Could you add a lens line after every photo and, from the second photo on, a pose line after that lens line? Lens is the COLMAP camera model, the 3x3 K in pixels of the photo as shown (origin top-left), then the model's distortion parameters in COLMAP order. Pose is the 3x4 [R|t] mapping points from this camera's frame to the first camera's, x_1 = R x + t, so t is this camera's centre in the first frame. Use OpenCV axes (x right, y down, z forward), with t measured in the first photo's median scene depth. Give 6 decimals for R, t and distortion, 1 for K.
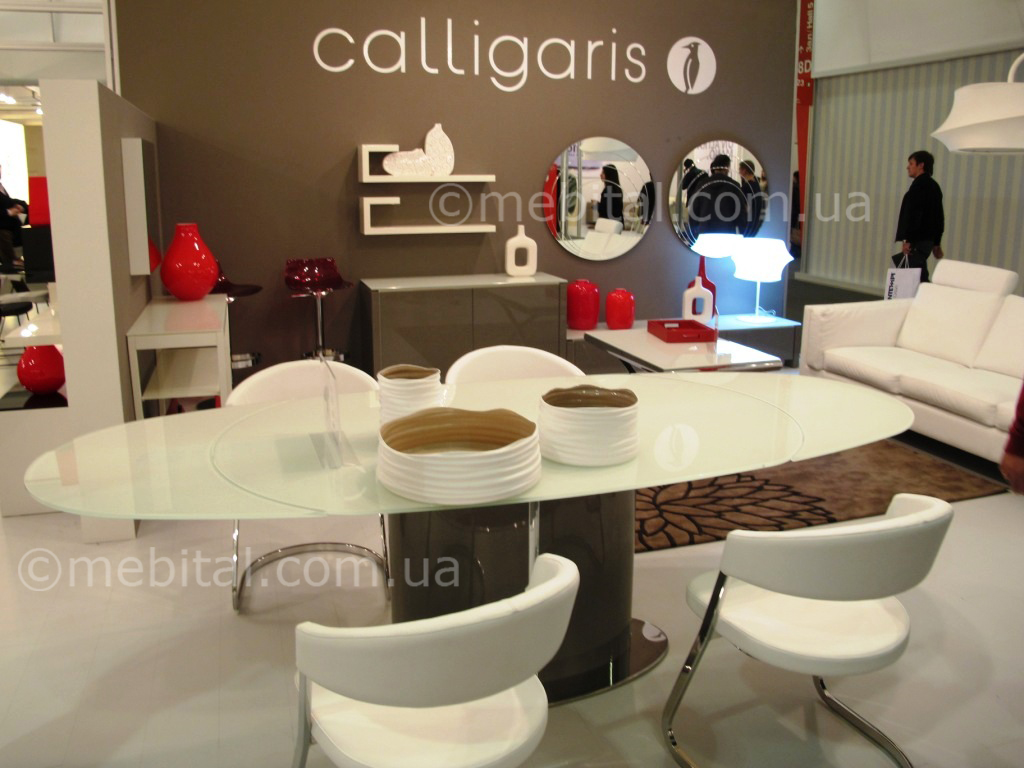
lens RADIAL K [[879.9, 0, 532.8], [0, 879.9, 374.5], [0, 0, 1]] dist [-0.119827, 0.055885]
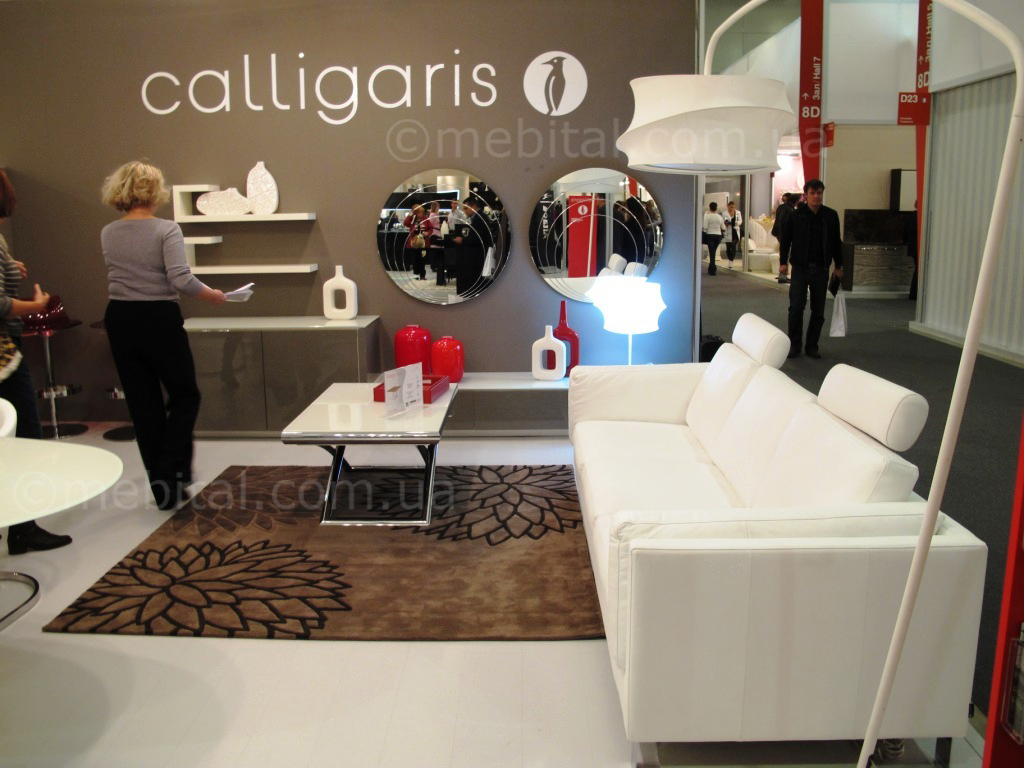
lens RADIAL K [[879.9, 0, 512.7], [0, 879.9, 385.6], [0, 0, 1]] dist [-0.119827, 0.055885]
pose [[0.937668, 0.059880, -0.342335, 0.506382], [-0.068304, 0.997585, -0.012592, -0.043698], [0.340754, 0.035190, 0.939494, 0.191136]]
